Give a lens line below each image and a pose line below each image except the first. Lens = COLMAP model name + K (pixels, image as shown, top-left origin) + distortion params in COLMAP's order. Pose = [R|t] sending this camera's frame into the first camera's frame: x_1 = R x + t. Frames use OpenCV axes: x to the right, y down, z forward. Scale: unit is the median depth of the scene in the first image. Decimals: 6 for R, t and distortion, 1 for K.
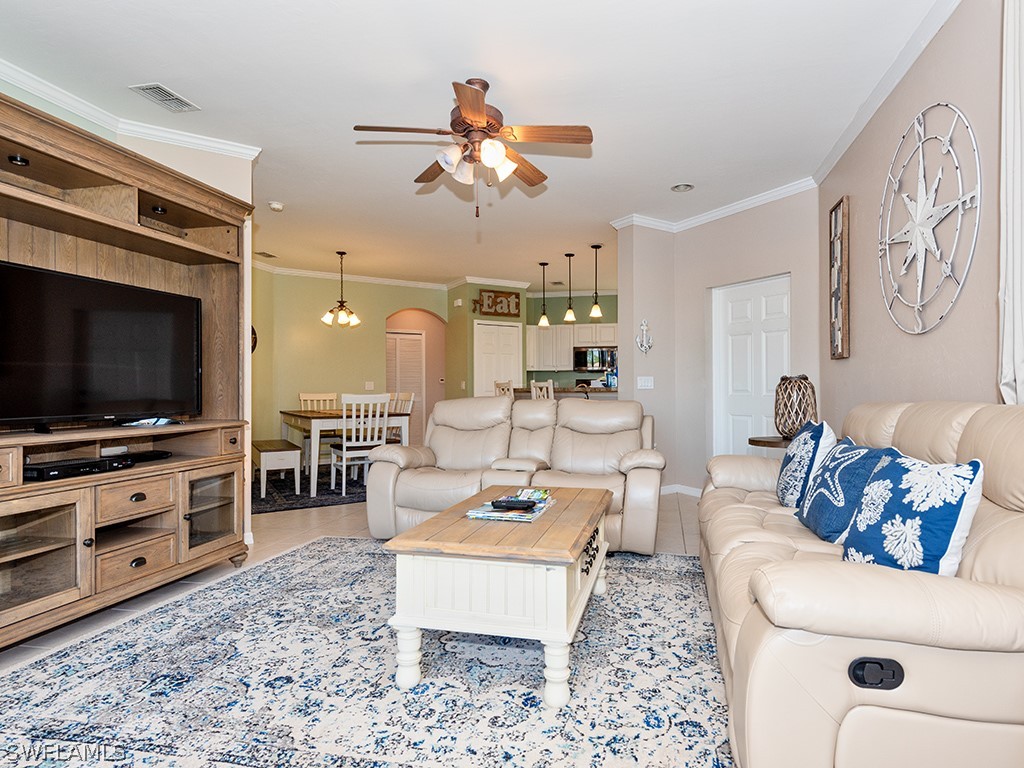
lens RADIAL K [[536.8, 0, 545.8], [0, 536.8, 382.6], [0, 0, 1]] dist [0.000292, -0.000660]
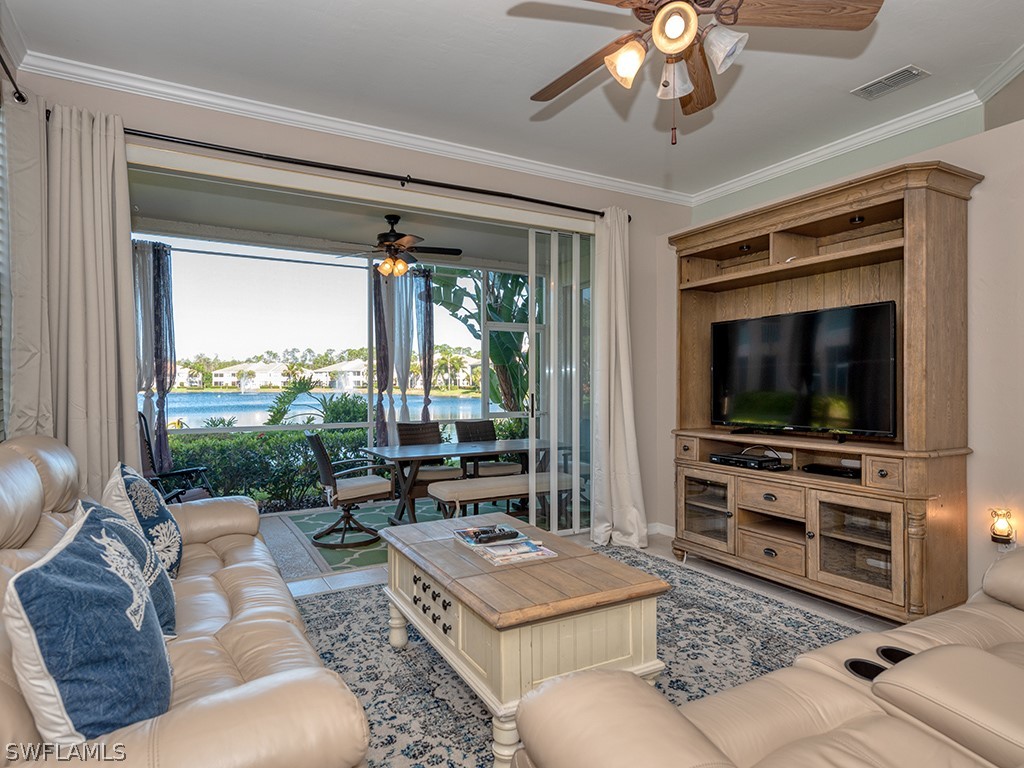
lens RADIAL K [[536.8, 0, 440.3], [0, 536.8, 389.8], [0, 0, 1]] dist [0.000292, -0.000660]
pose [[-0.793193, 0.012377, -0.608845, 0.553717], [0.013355, 0.999907, 0.002928, -0.036854], [0.608824, -0.005808, -0.793284, 1.571180]]
